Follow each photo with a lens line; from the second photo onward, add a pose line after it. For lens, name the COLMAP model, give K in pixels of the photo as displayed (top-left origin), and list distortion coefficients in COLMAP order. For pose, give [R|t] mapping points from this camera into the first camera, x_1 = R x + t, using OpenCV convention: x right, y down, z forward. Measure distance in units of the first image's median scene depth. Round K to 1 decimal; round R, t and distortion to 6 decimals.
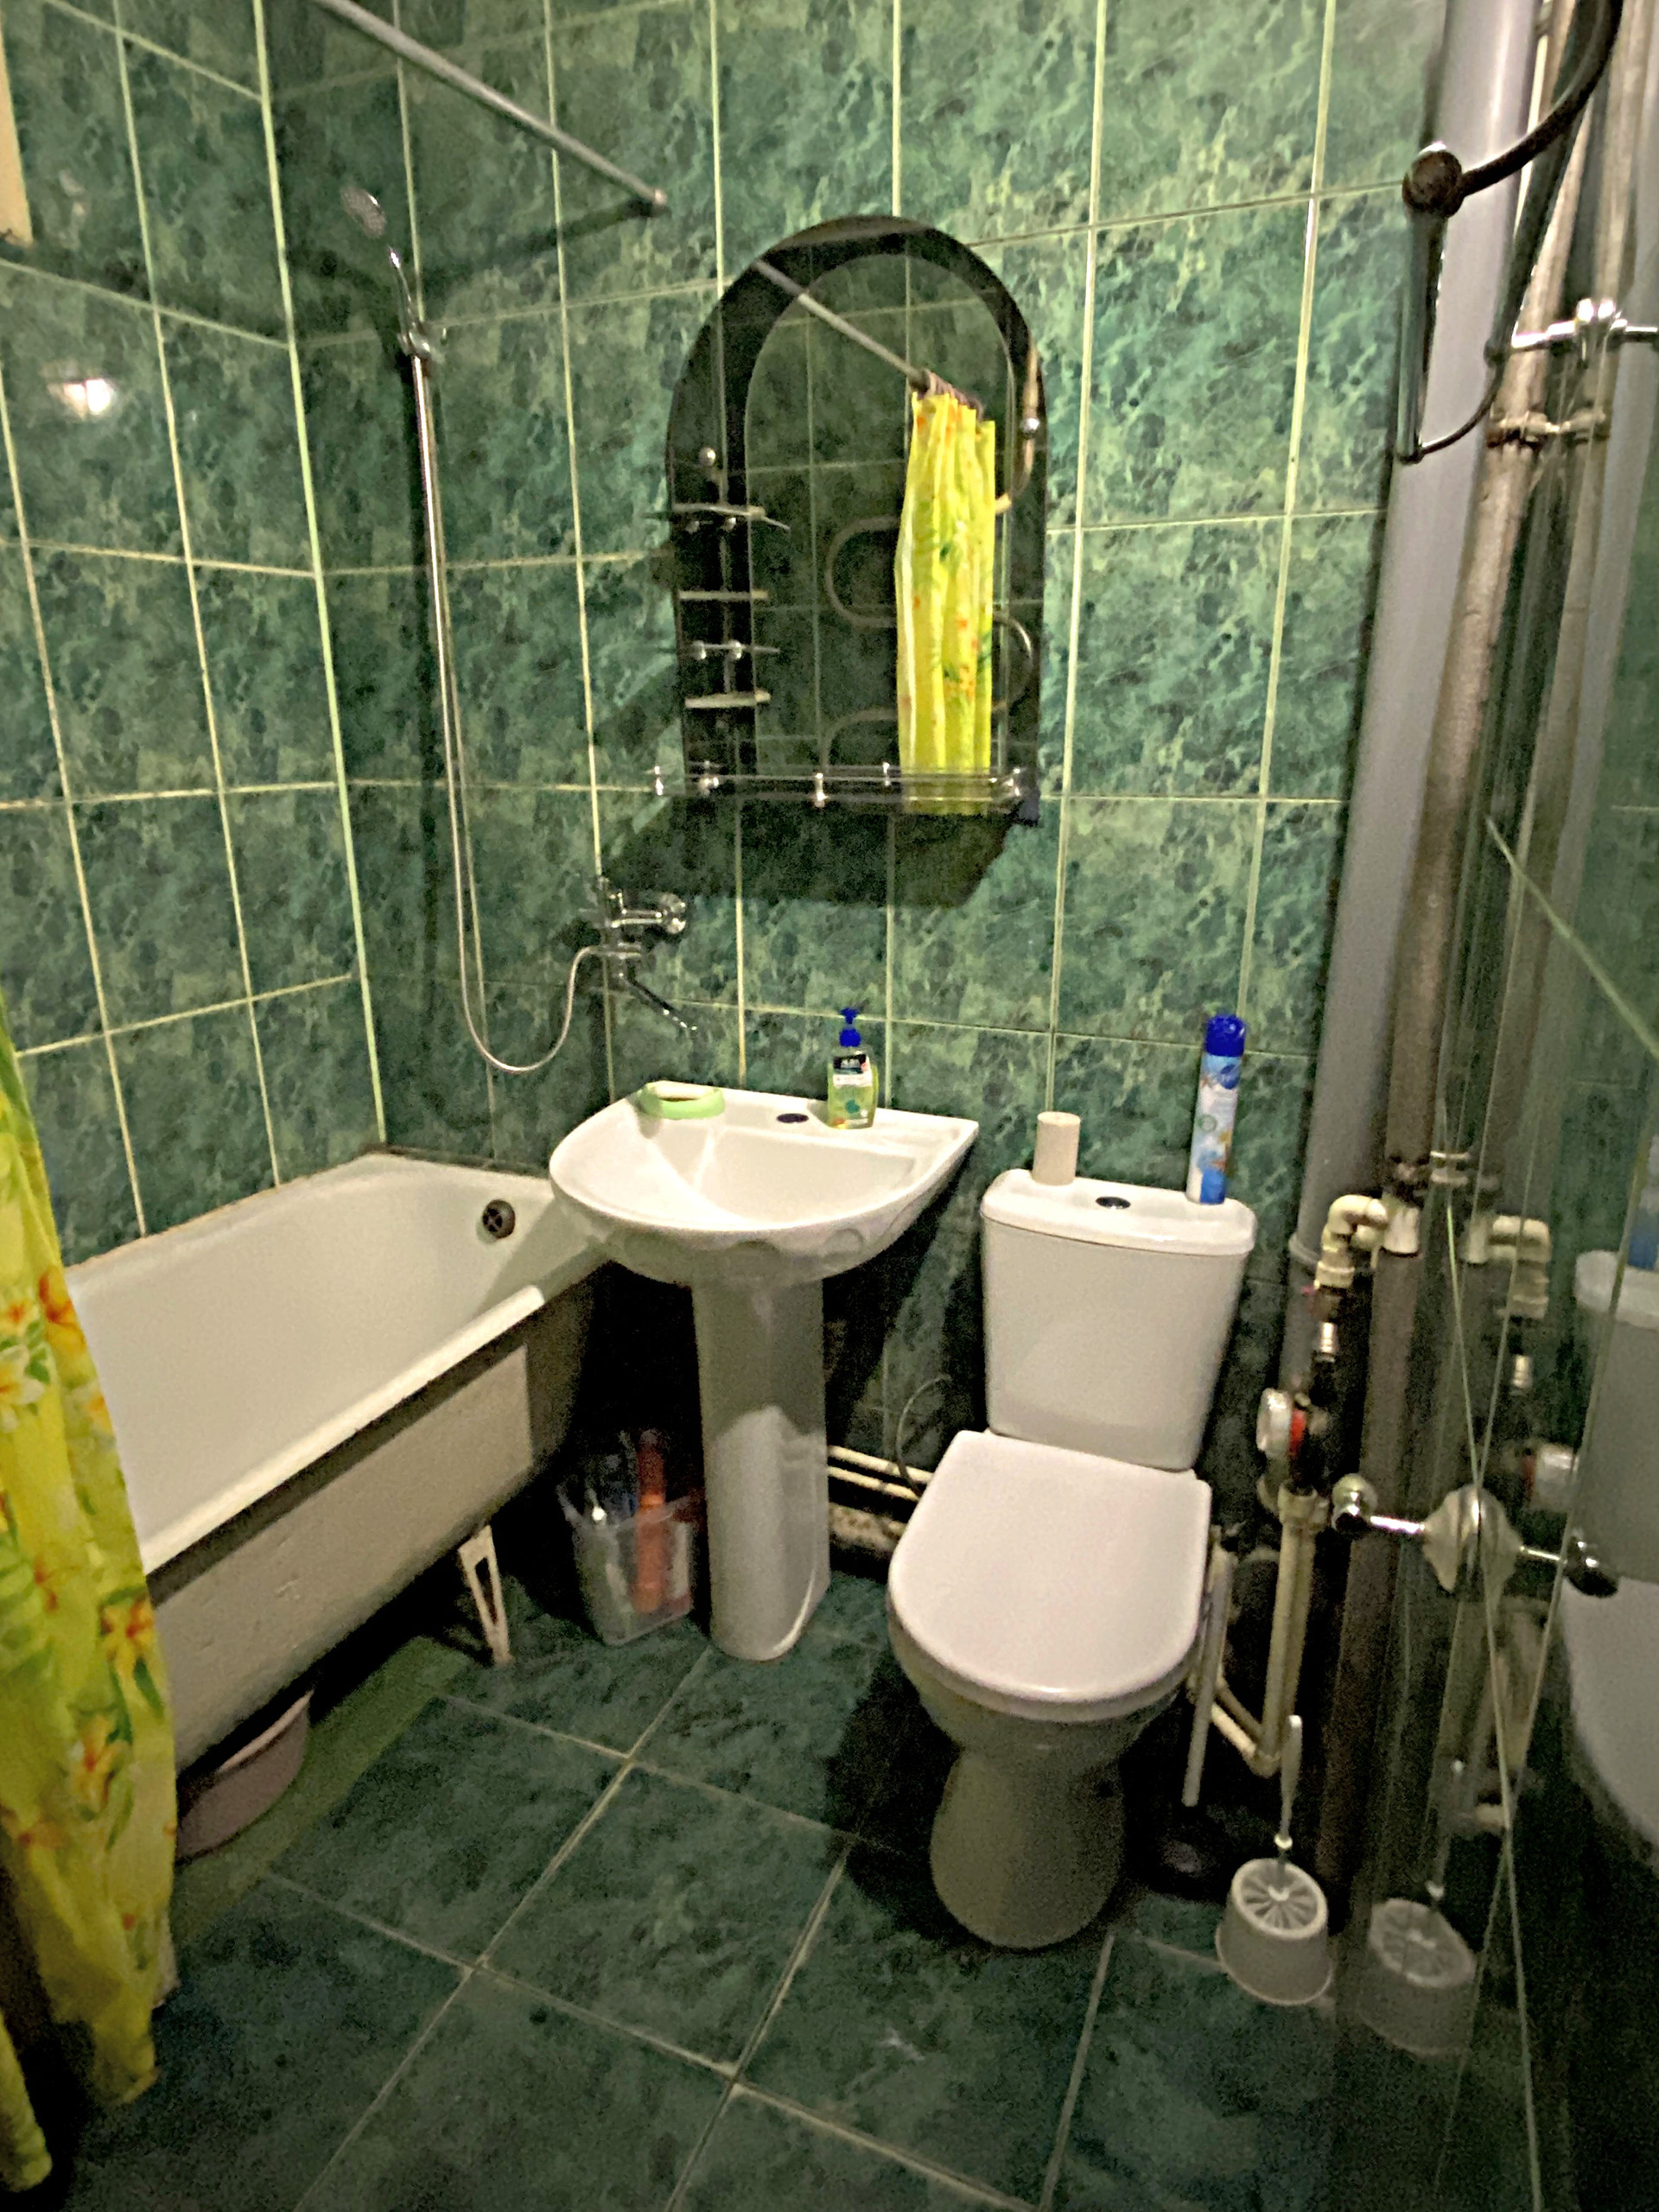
lens RADIAL K [[1263.6, 0, 831.1], [0, 1263.6, 1115.7], [0, 0, 1]] dist [0.070474, -0.082446]
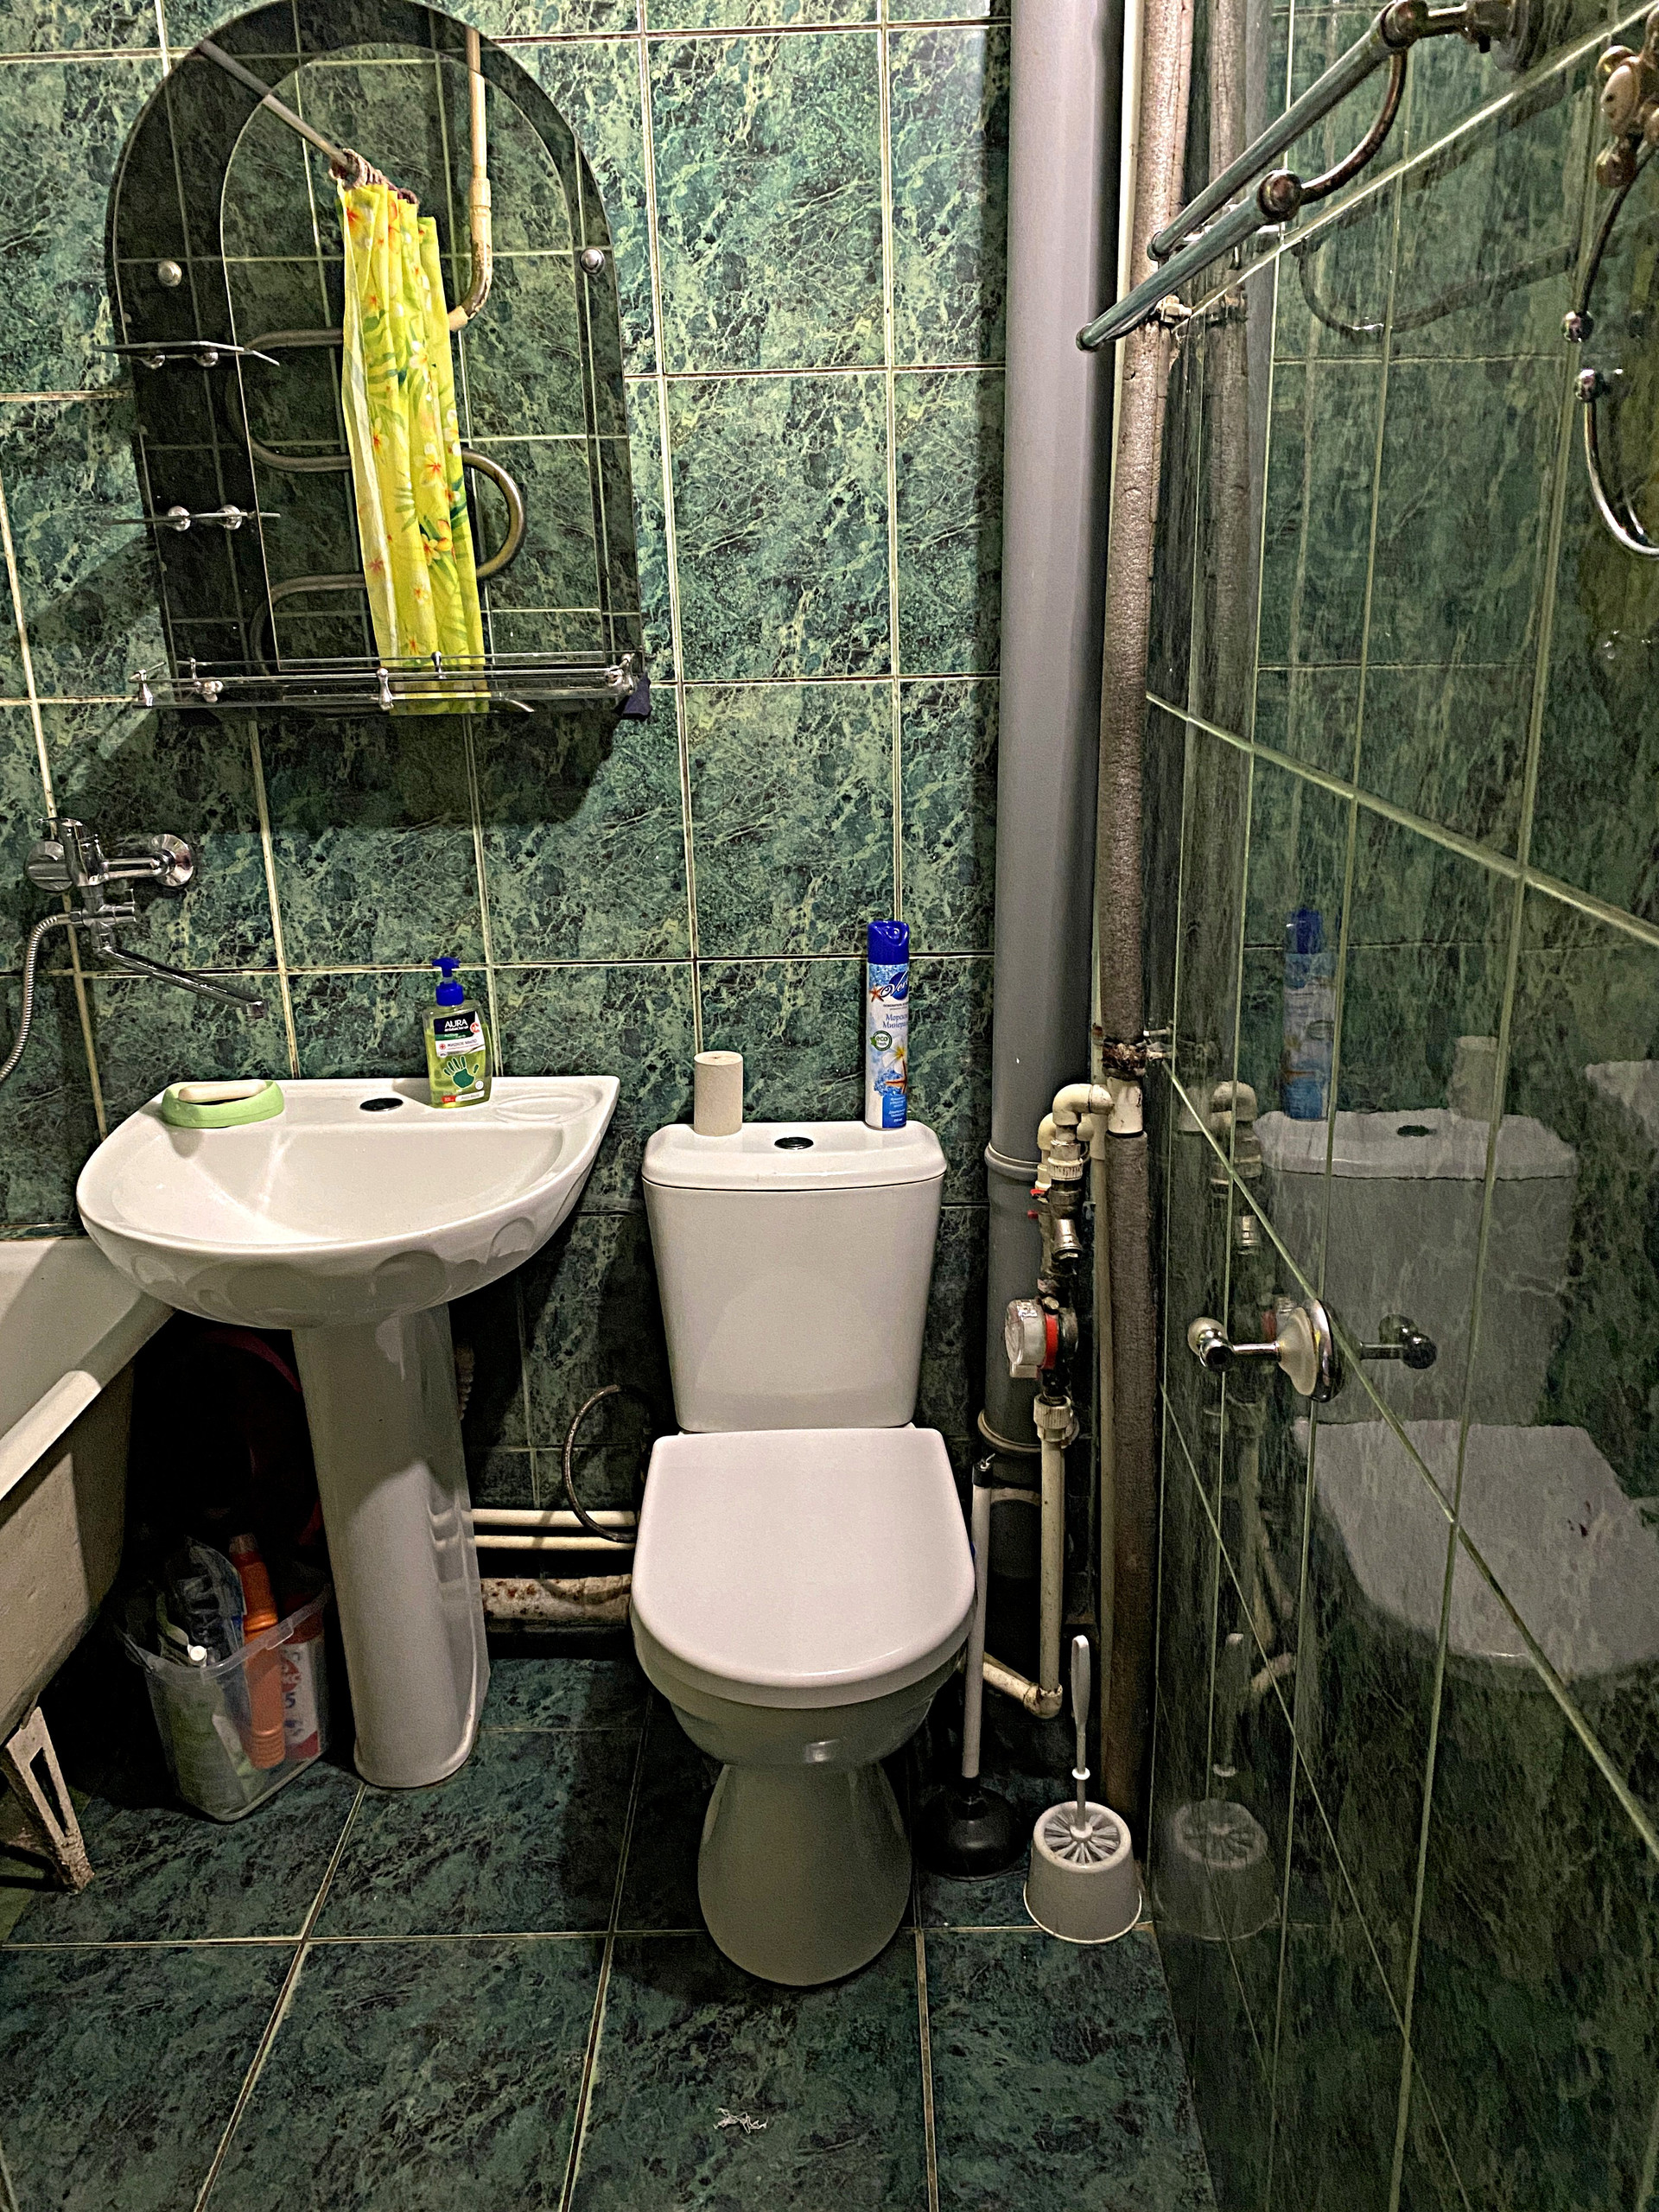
lens RADIAL K [[1677.4, 0, 829.5], [0, 1677.4, 1106.0], [0, 0, 1]] dist [0.043647, -0.052064]
pose [[0.926118, -0.138325, 0.350959, -0.155903], [0.136412, 0.990189, 0.030301, 0.010497], [-0.351707, 0.019812, 0.935901, -0.094355]]
